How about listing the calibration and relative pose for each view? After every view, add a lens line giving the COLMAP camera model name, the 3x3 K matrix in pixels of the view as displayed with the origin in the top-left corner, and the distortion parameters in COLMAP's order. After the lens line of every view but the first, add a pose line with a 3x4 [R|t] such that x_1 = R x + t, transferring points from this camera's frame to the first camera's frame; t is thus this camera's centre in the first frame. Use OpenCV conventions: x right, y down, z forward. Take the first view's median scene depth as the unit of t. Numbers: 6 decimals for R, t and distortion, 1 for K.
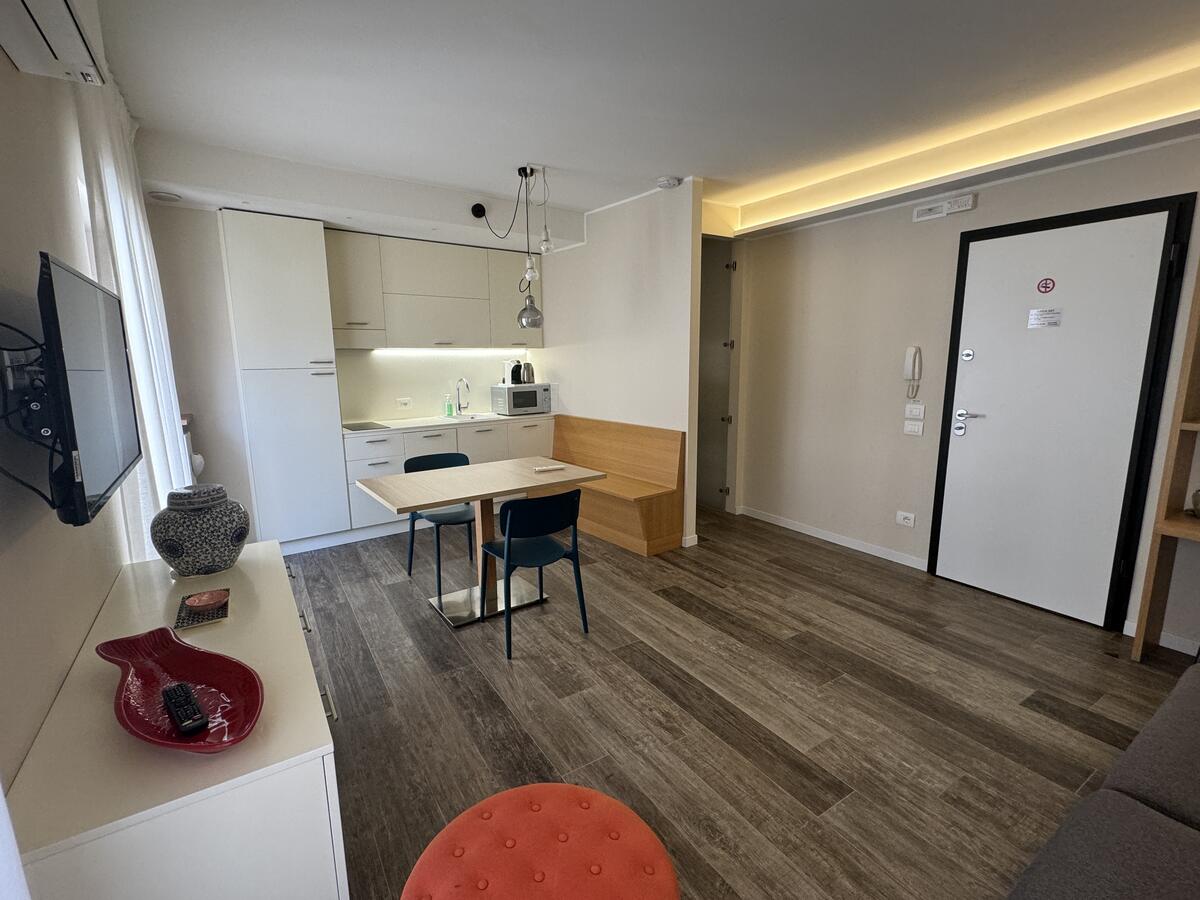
lens RADIAL K [[556.2, 0, 600.0], [0, 556.2, 450.0], [0, 0, 1]] dist [0.000625, 0.000278]
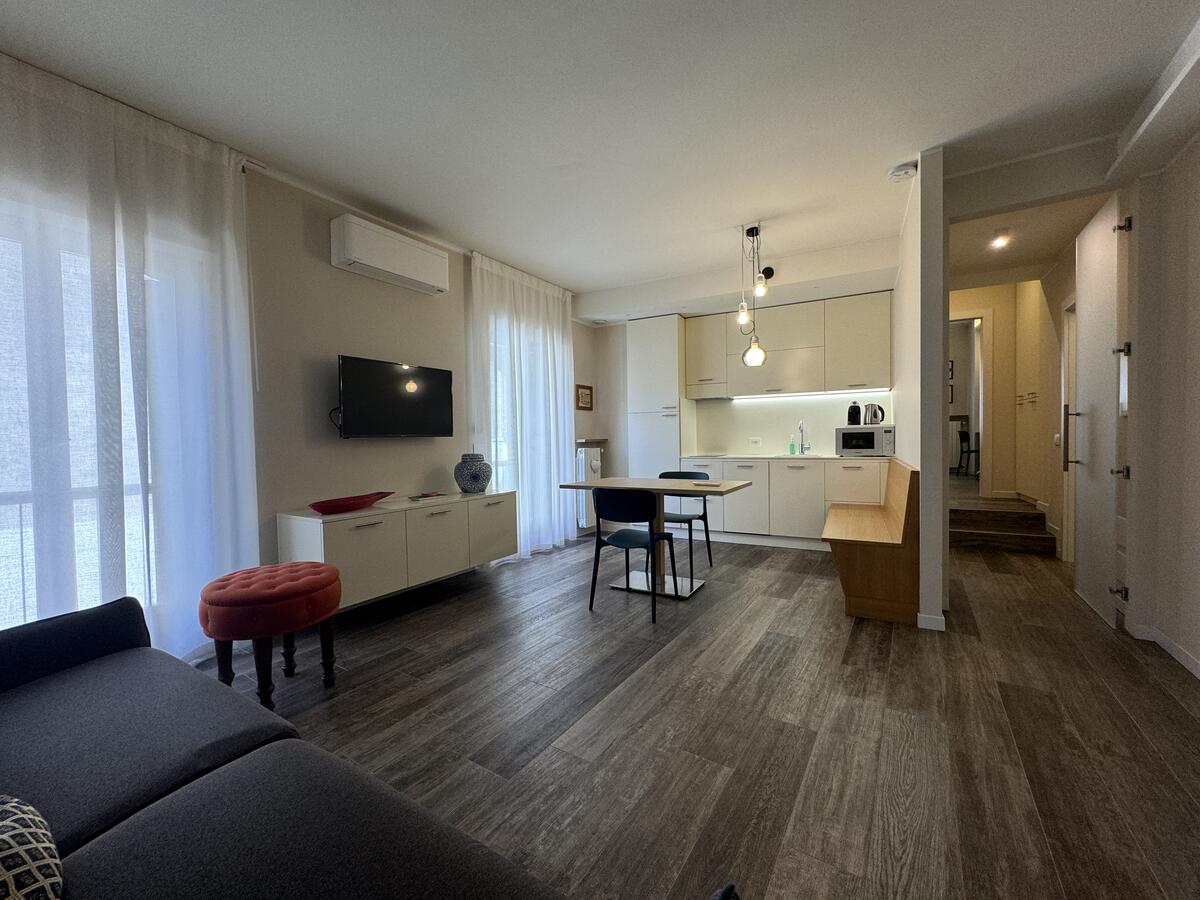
lens RADIAL K [[480.6, 0, 600.0], [0, 480.6, 450.0], [0, 0, 1]] dist [-0.000297, -0.000138]
pose [[0.405095, 0.025374, -0.913923, 0.683341], [-0.143357, 0.989013, -0.036084, 0.029963], [0.902966, 0.145635, 0.404281, 0.391194]]
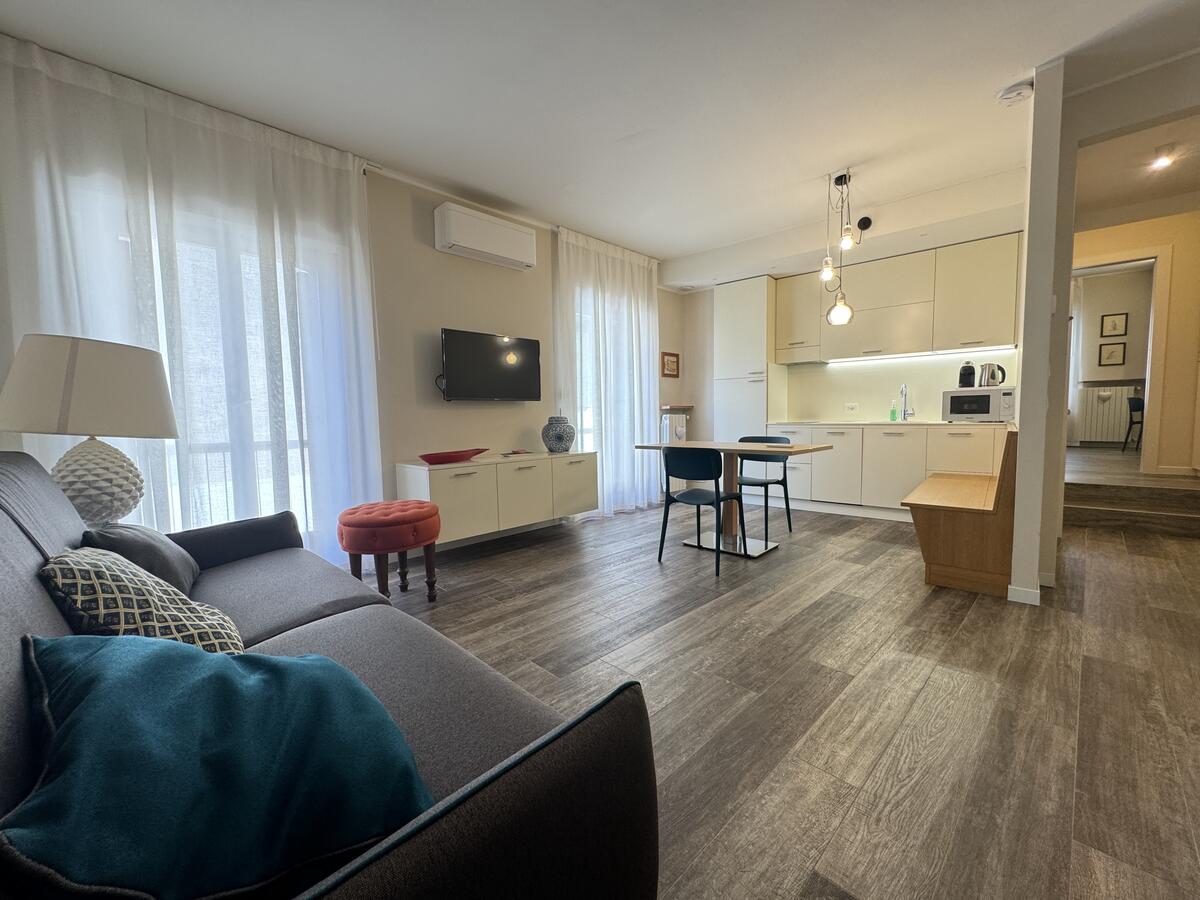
lens RADIAL K [[480.8, 0, 600.0], [0, 480.8, 450.0], [0, 0, 1]] dist [-0.000212, 0.000090]
pose [[0.197282, 0.078721, -0.977181, 0.756962], [-0.152341, 0.987124, 0.048766, 0.047533], [0.968438, 0.139244, 0.206735, 0.437507]]
